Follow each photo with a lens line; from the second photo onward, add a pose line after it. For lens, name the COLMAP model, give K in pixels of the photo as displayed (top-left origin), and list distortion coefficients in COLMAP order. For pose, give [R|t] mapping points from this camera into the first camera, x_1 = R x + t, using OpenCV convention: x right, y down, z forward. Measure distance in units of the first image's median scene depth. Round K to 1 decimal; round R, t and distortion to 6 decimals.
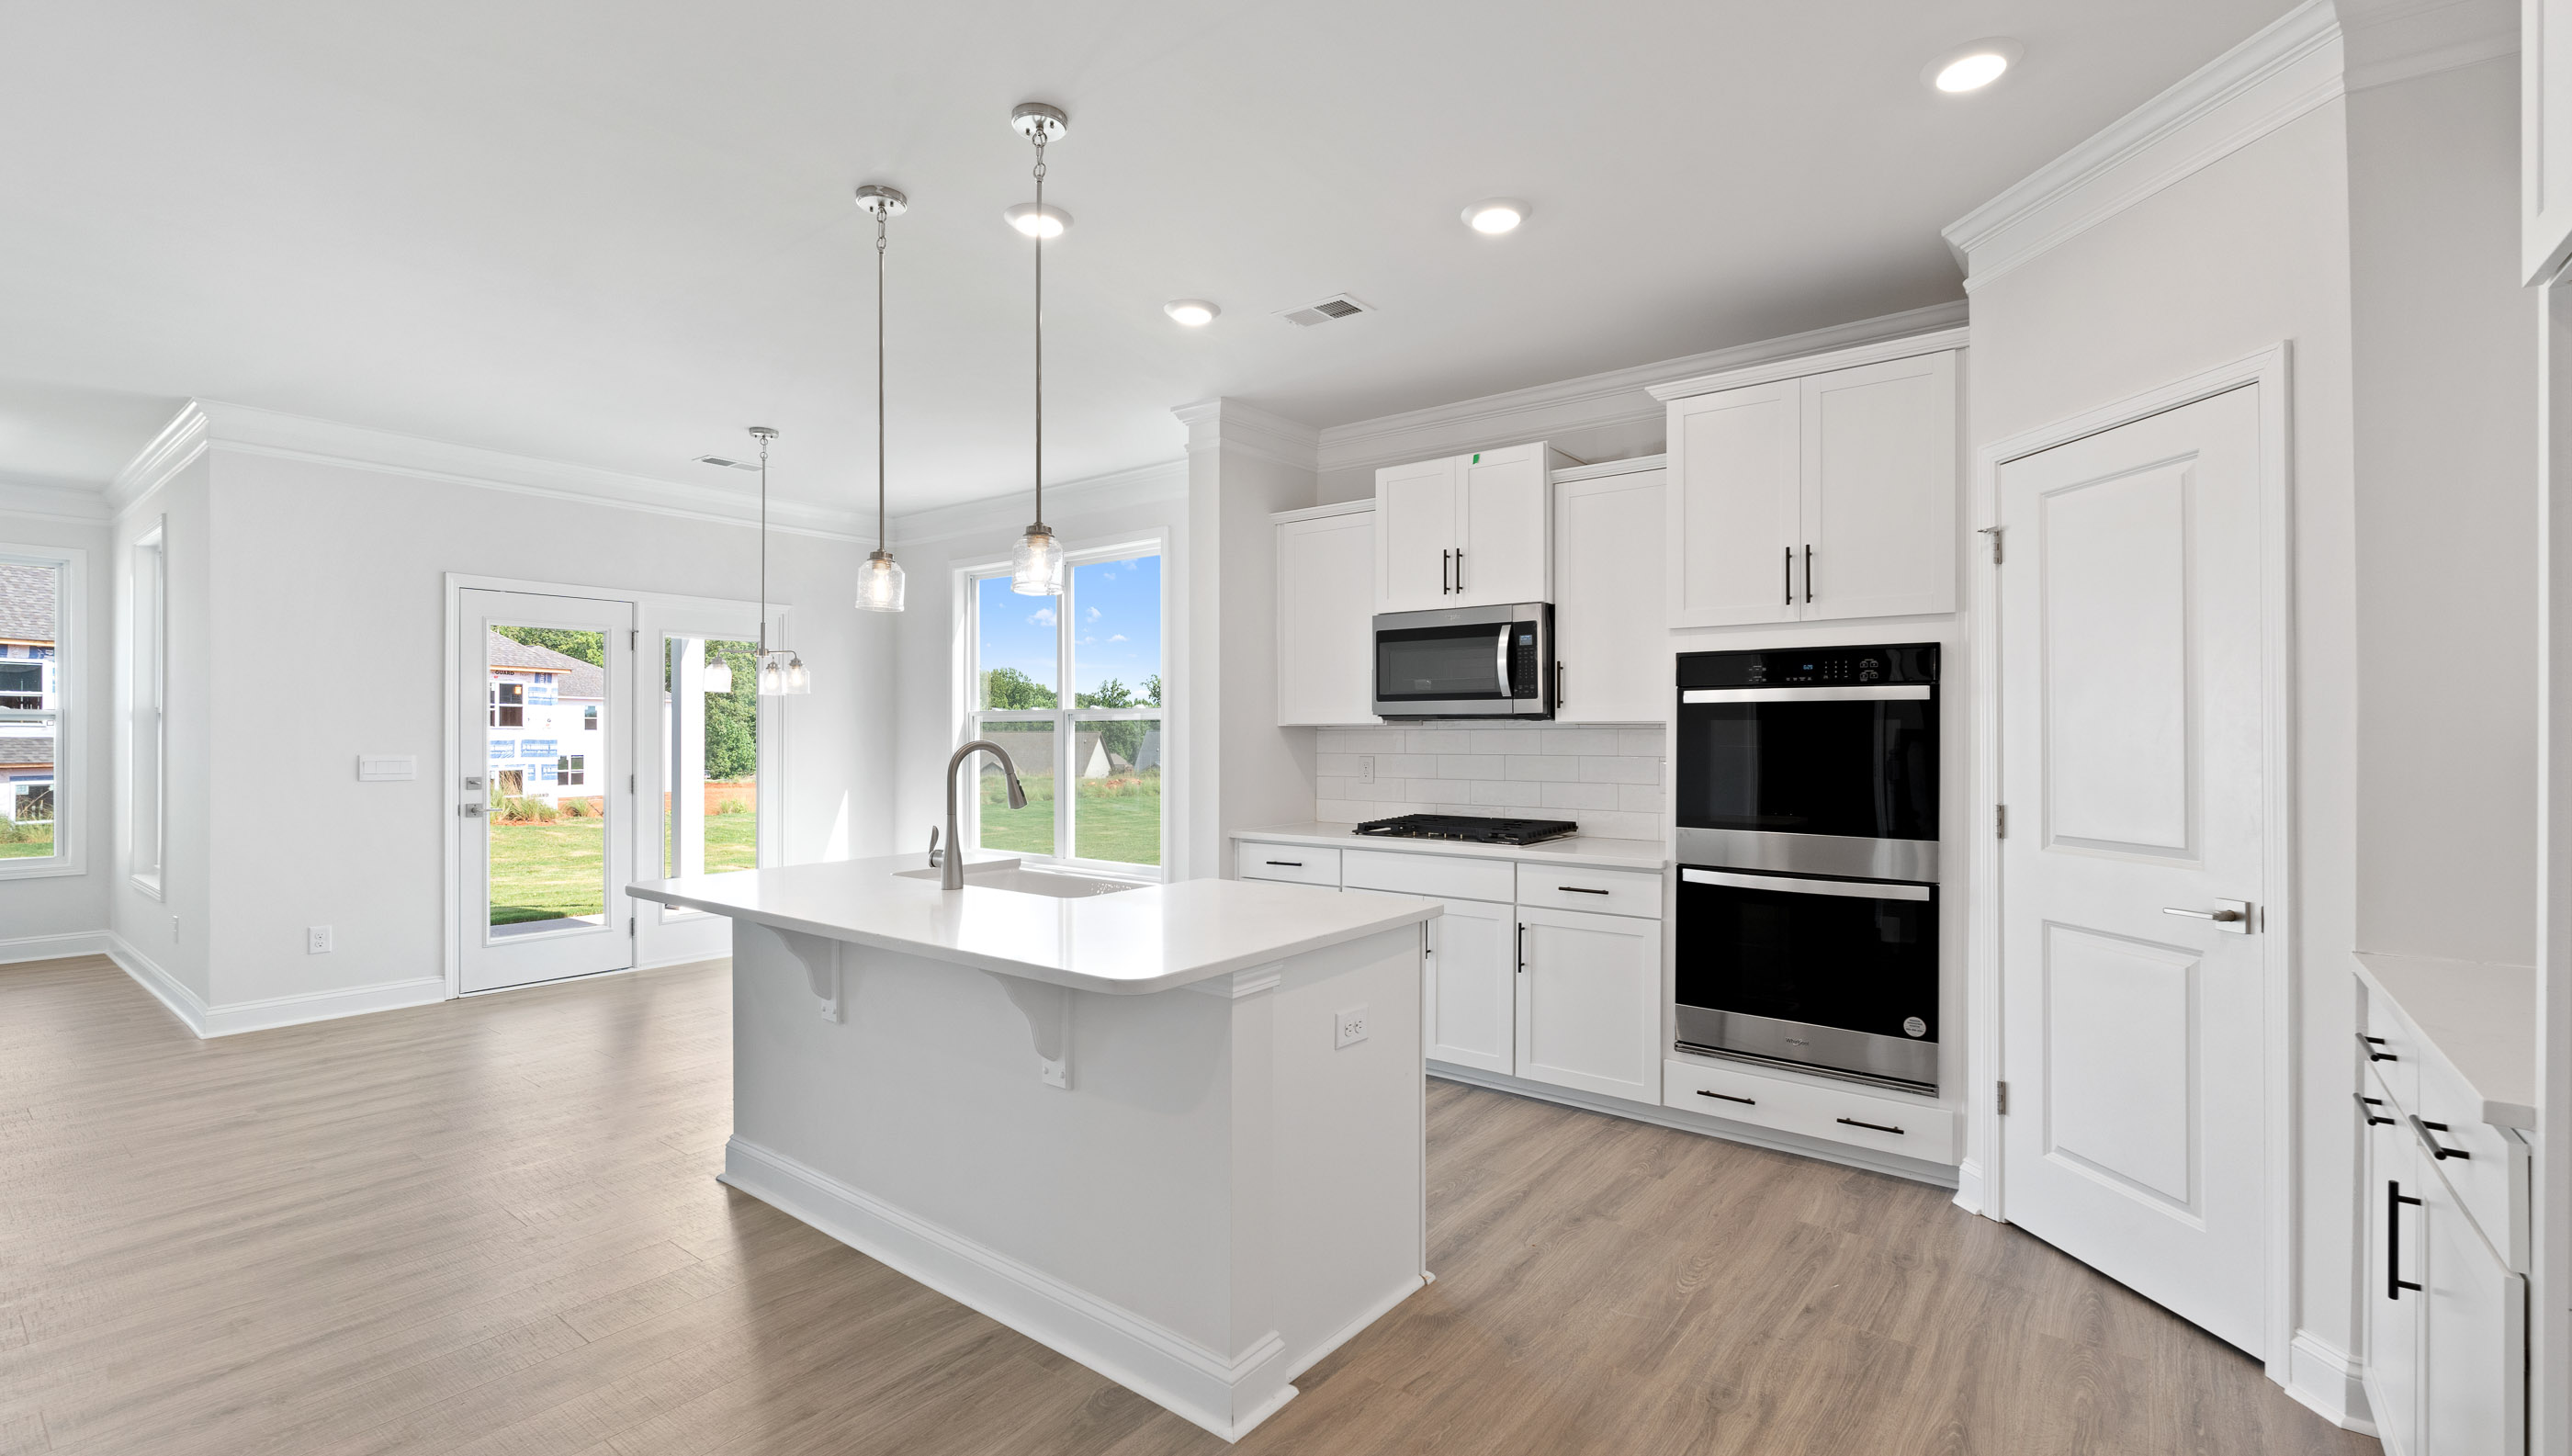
lens RADIAL K [[1114.3, 0, 1287.2], [0, 1114.3, 733.3], [0, 0, 1]] dist [-0.007803, 0.002068]
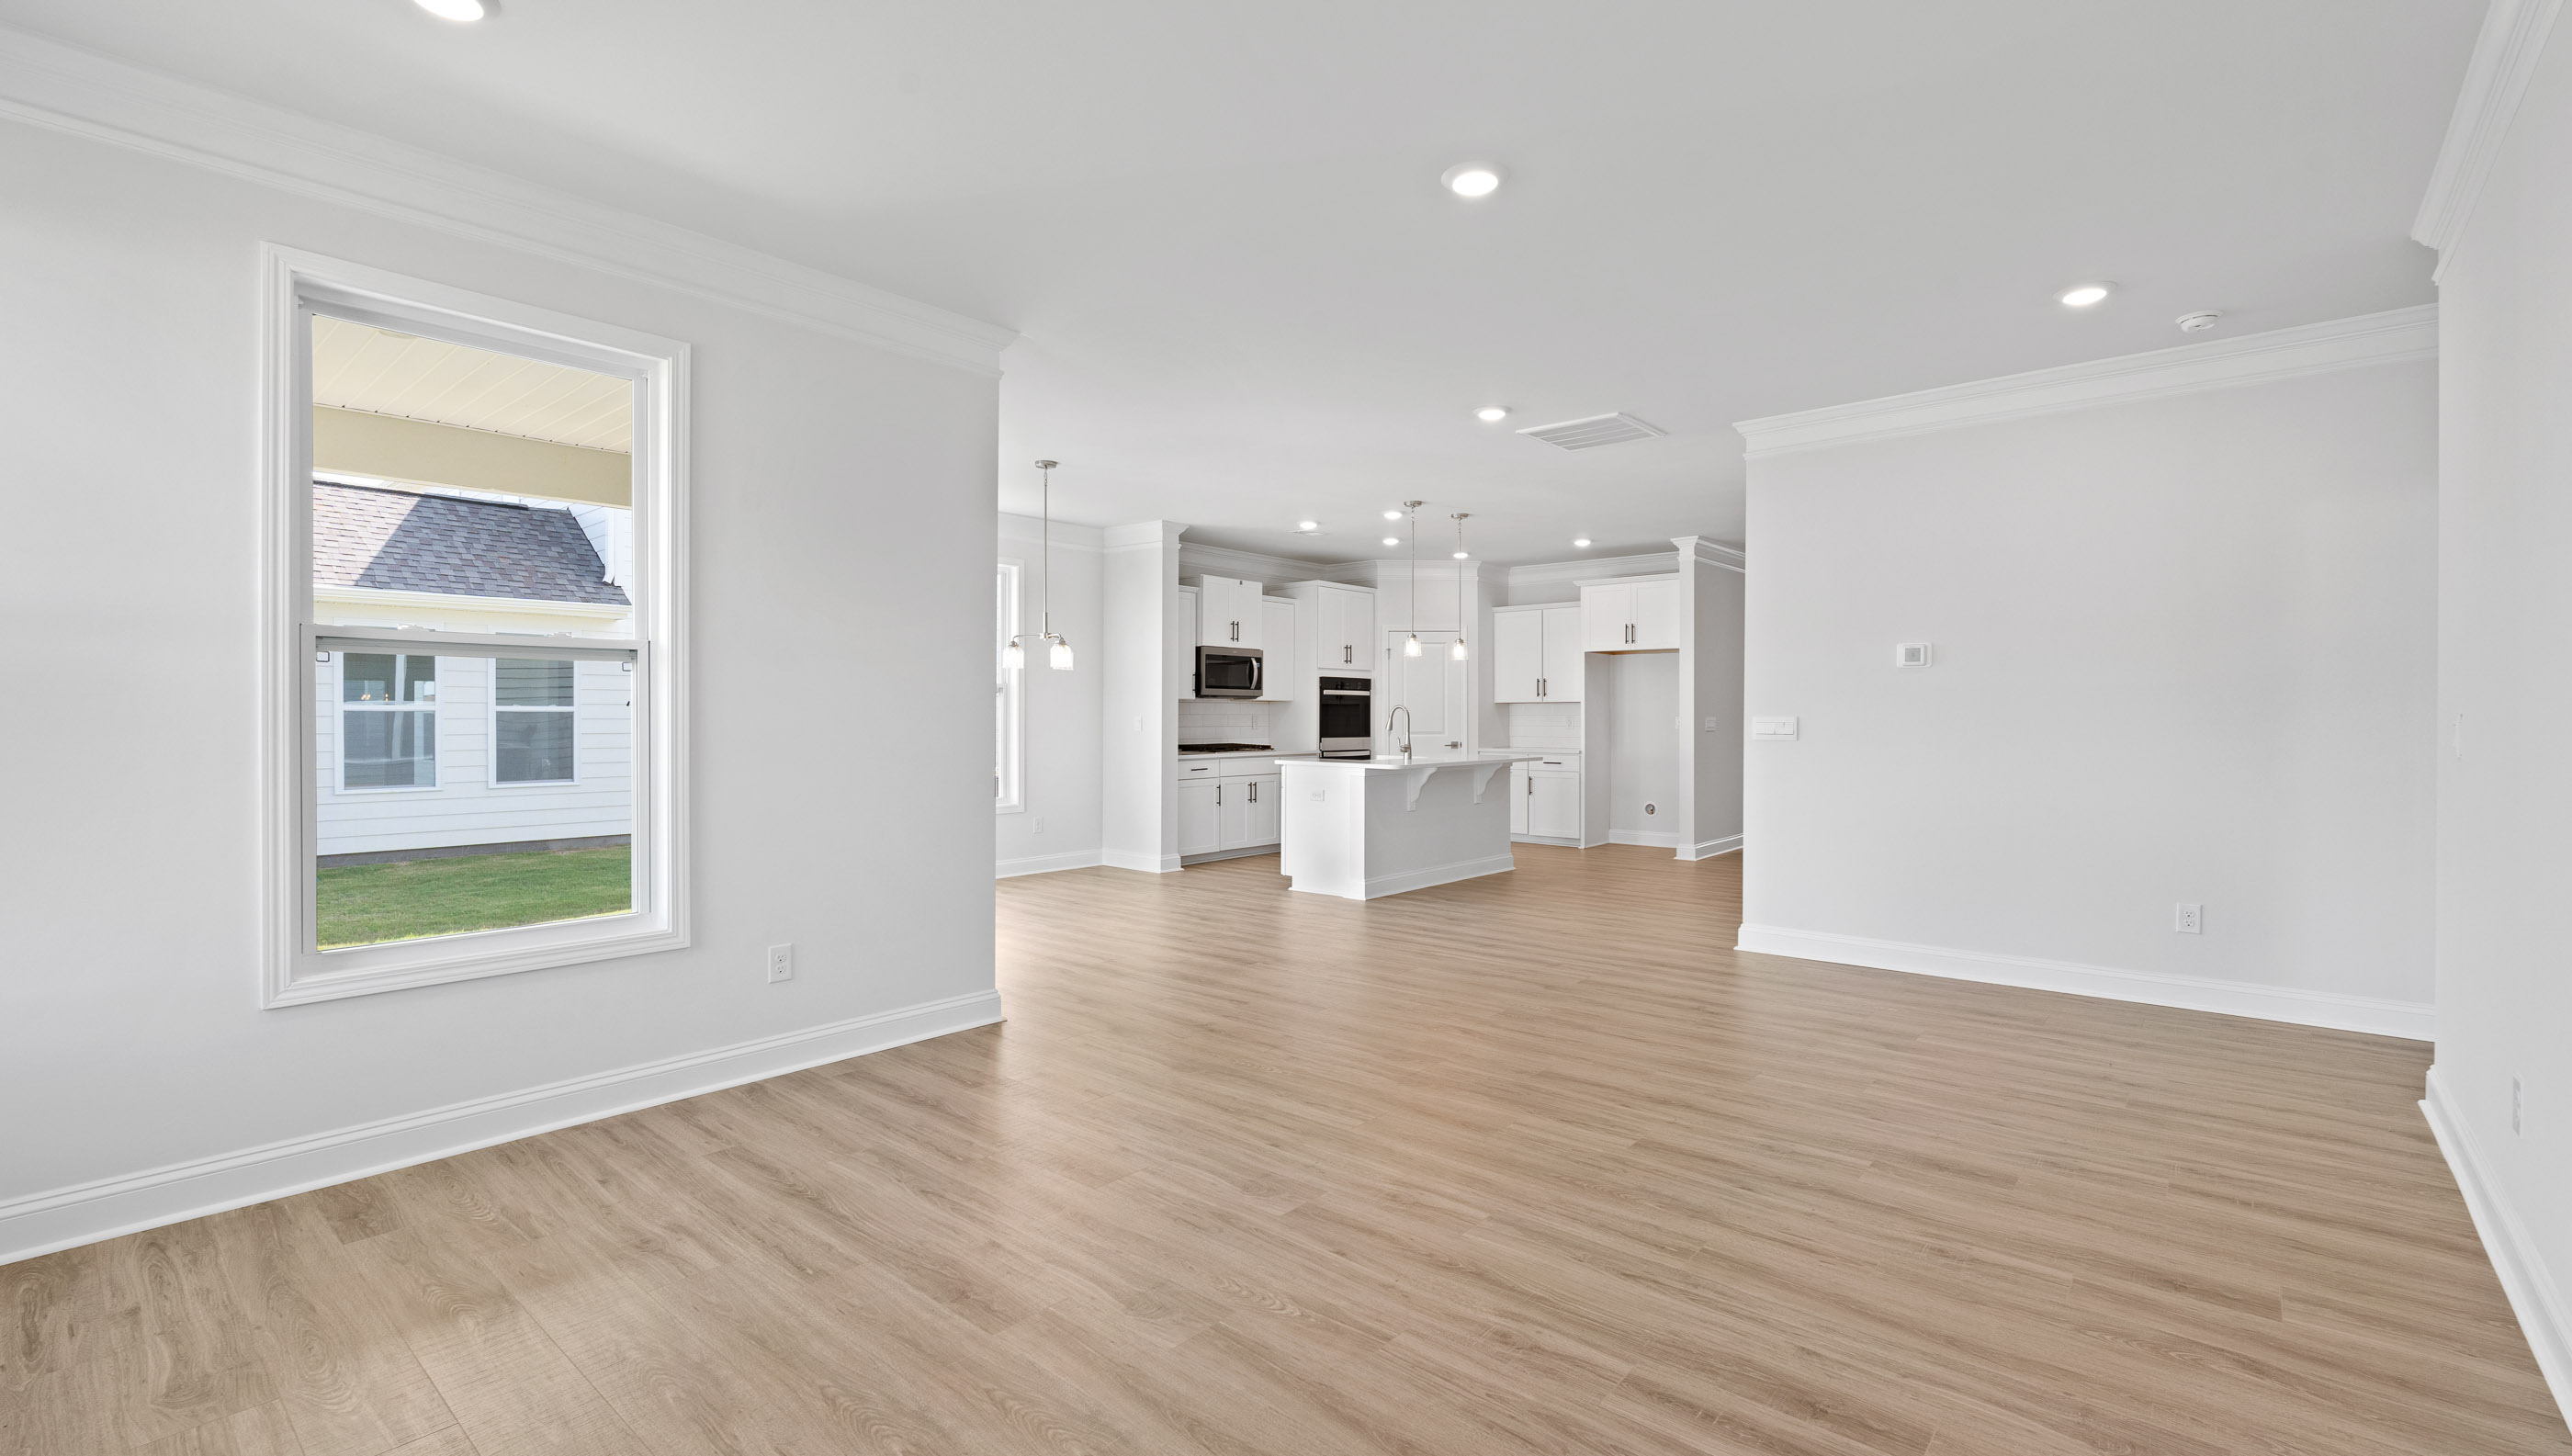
lens RADIAL K [[1114.3, 0, 1276.7], [0, 1114.3, 712.9], [0, 0, 1]] dist [-0.007803, 0.002068]
pose [[0.061743, 0.001665, 0.998091, -1.736339], [-0.000980, 0.999998, -0.001607, 0.017628], [-0.998092, -0.000879, 0.061744, 0.651805]]
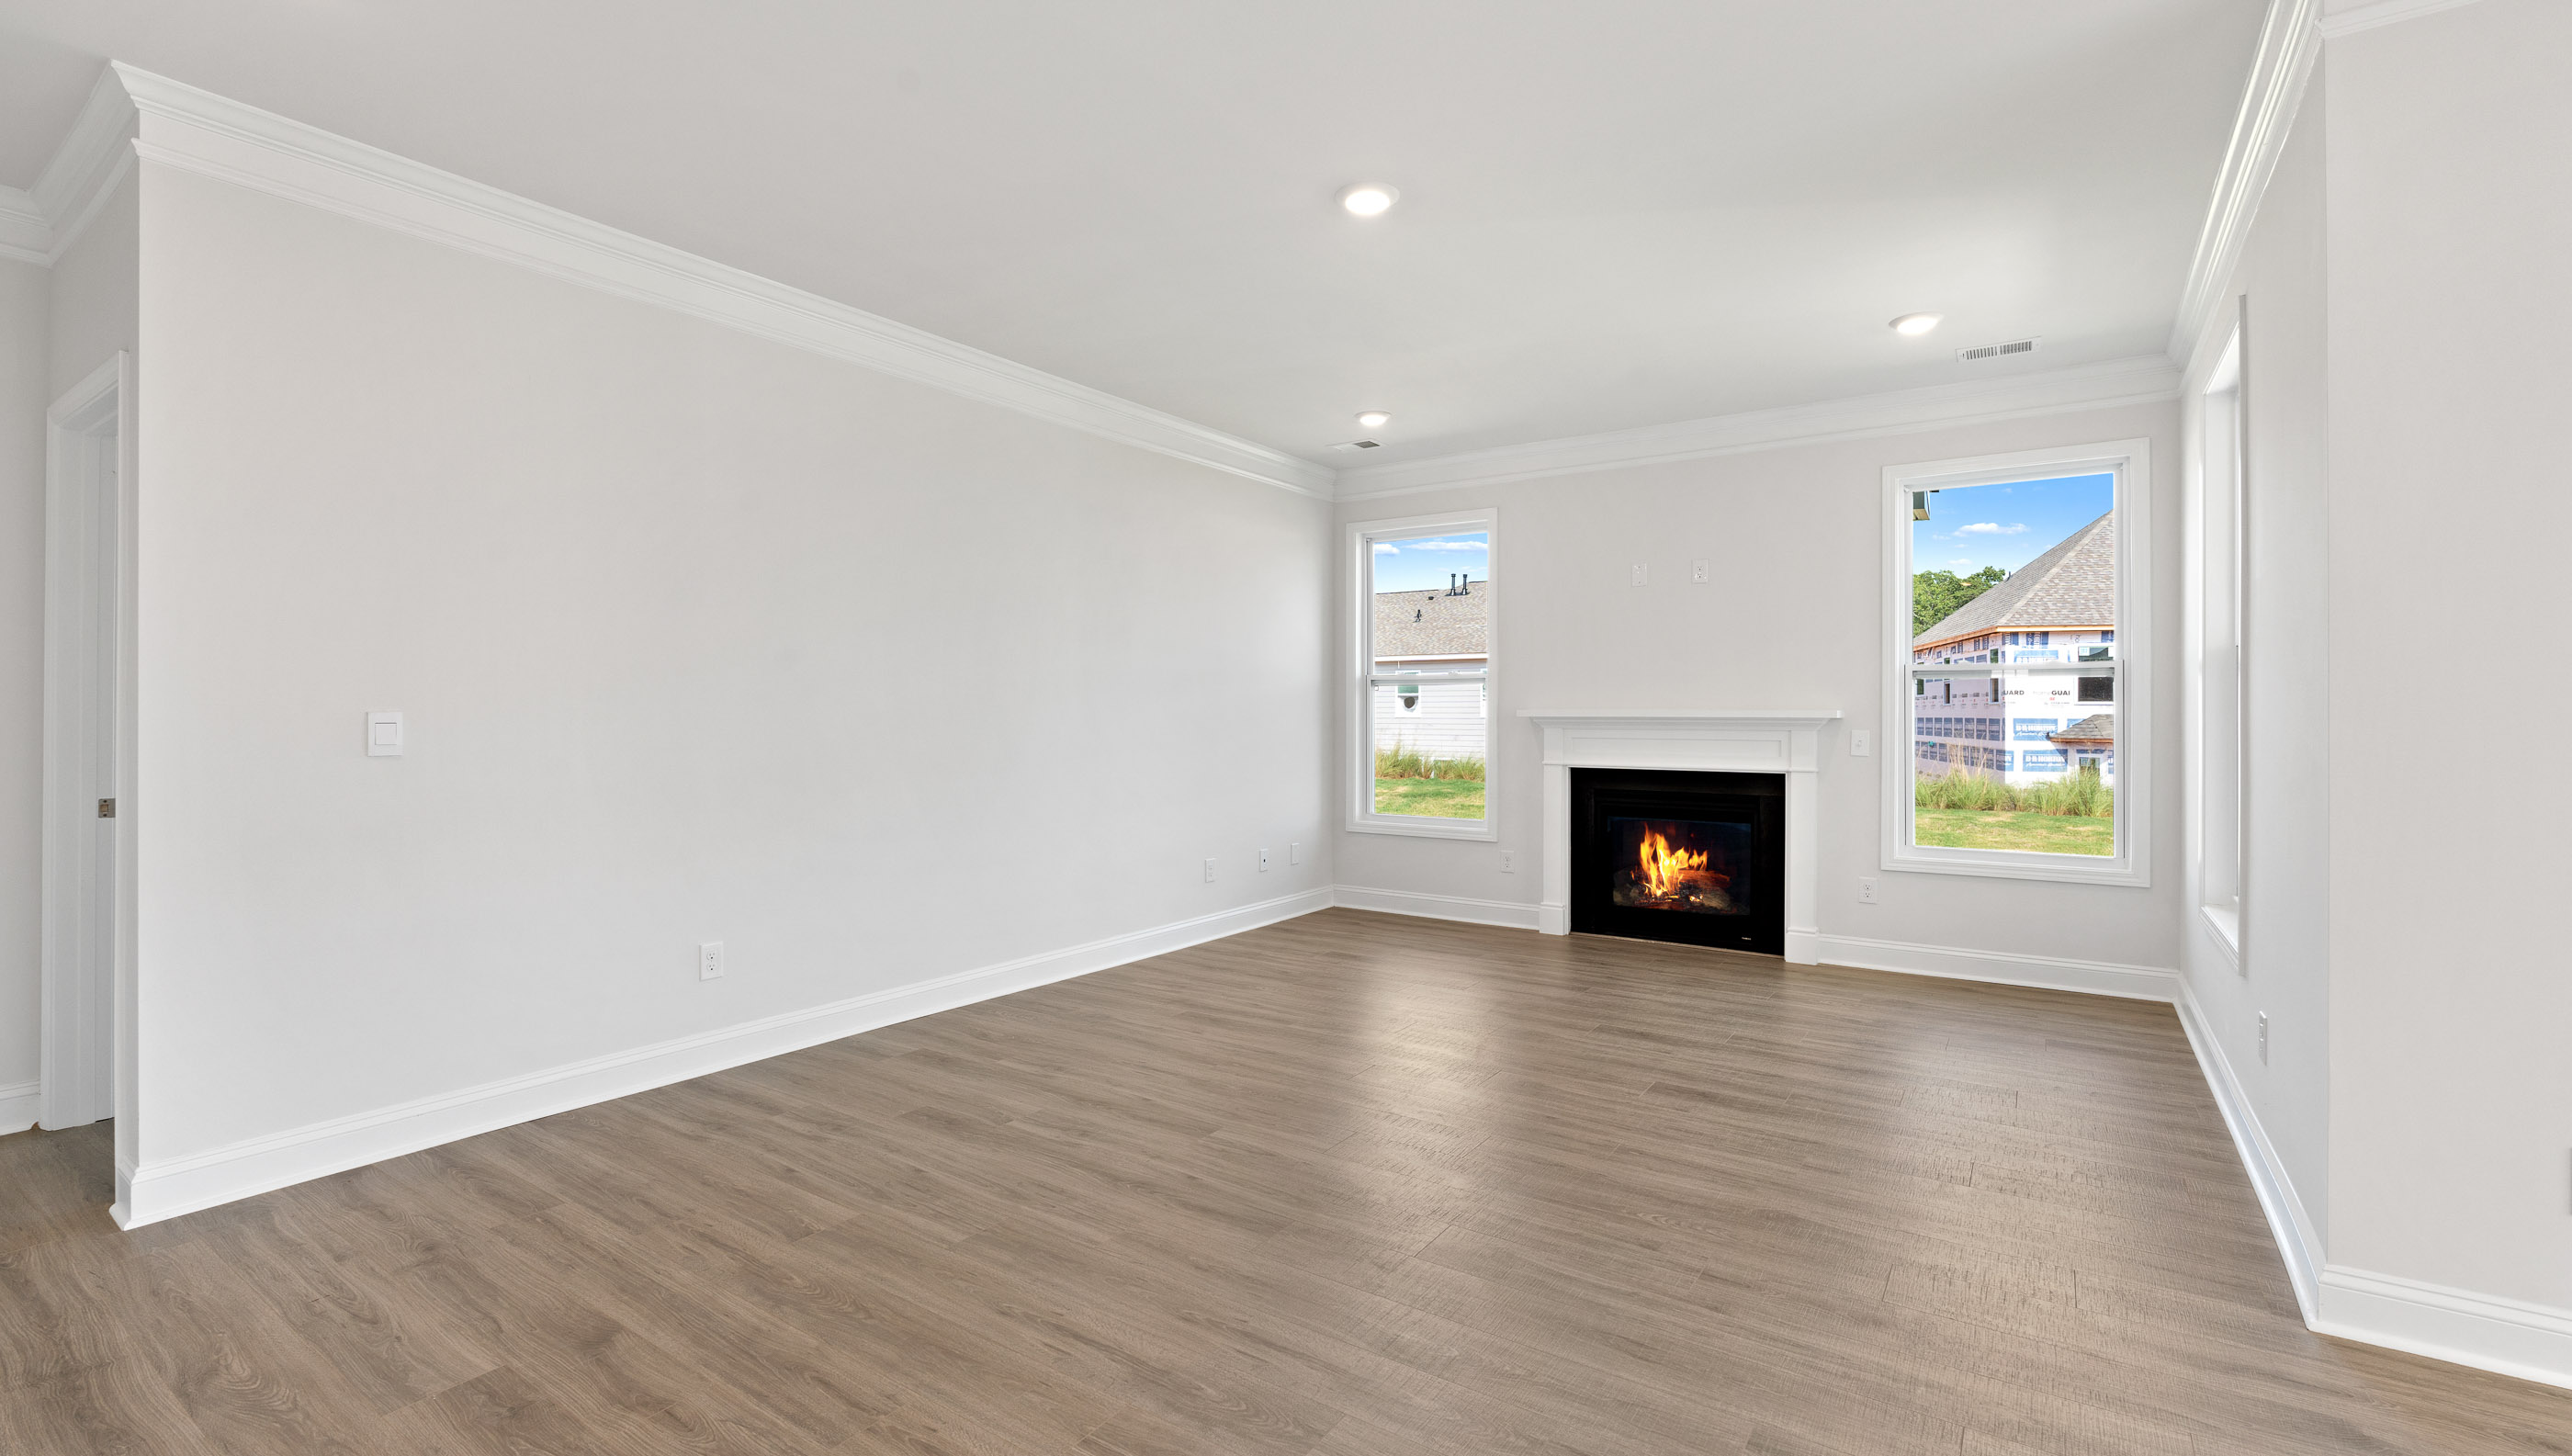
lens RADIAL K [[1114.3, 0, 1286.0], [0, 1114.3, 713.0], [0, 0, 1]] dist [-0.007803, 0.002068]
pose [[0.057426, -0.002302, -0.998347, -0.497573], [0.000632, 0.999997, -0.002270, 0.019248], [0.998350, -0.000501, 0.057427, 0.499836]]
